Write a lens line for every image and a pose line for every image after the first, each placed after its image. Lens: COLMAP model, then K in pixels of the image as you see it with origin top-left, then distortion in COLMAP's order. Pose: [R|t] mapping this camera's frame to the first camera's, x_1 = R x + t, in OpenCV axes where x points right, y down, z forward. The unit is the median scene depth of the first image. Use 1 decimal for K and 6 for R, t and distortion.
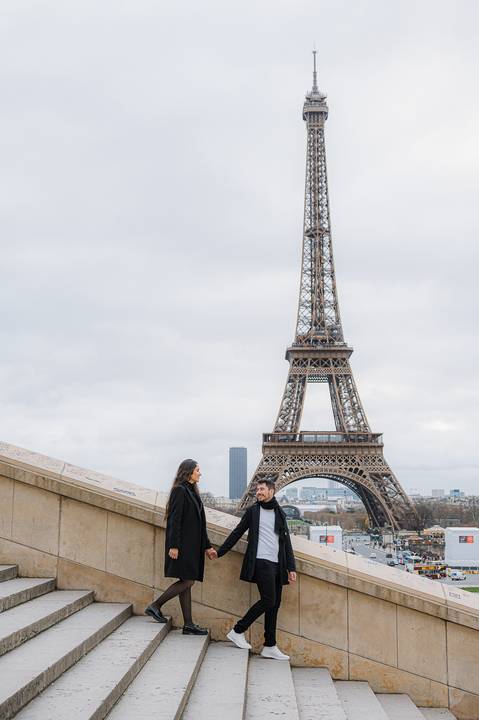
lens RADIAL K [[1197.2, 0, 220.7], [0, 1197.2, 352.8], [0, 0, 1]] dist [0.034009, 0.000000]
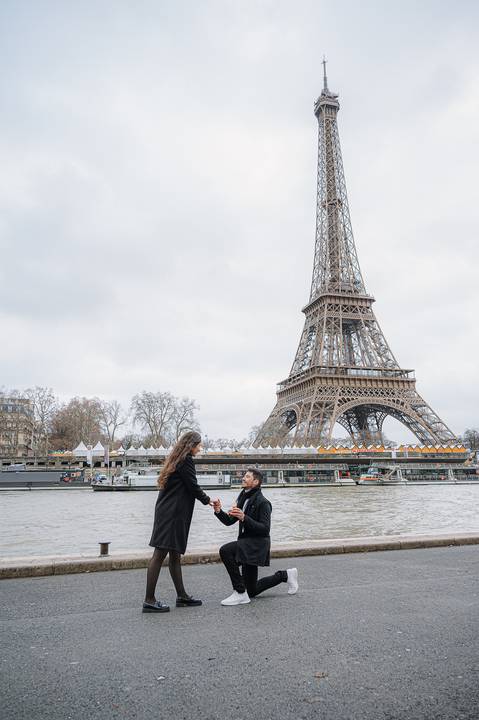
lens RADIAL K [[558.7, 0, 239.3], [0, 558.7, 362.5], [0, 0, 1]] dist [0.050050, -0.001988]
pose [[0.939401, 0.052847, 0.338722, -0.191038], [-0.022948, 0.995524, -0.091677, 0.110378], [-0.342051, 0.078349, 0.936409, 0.560855]]
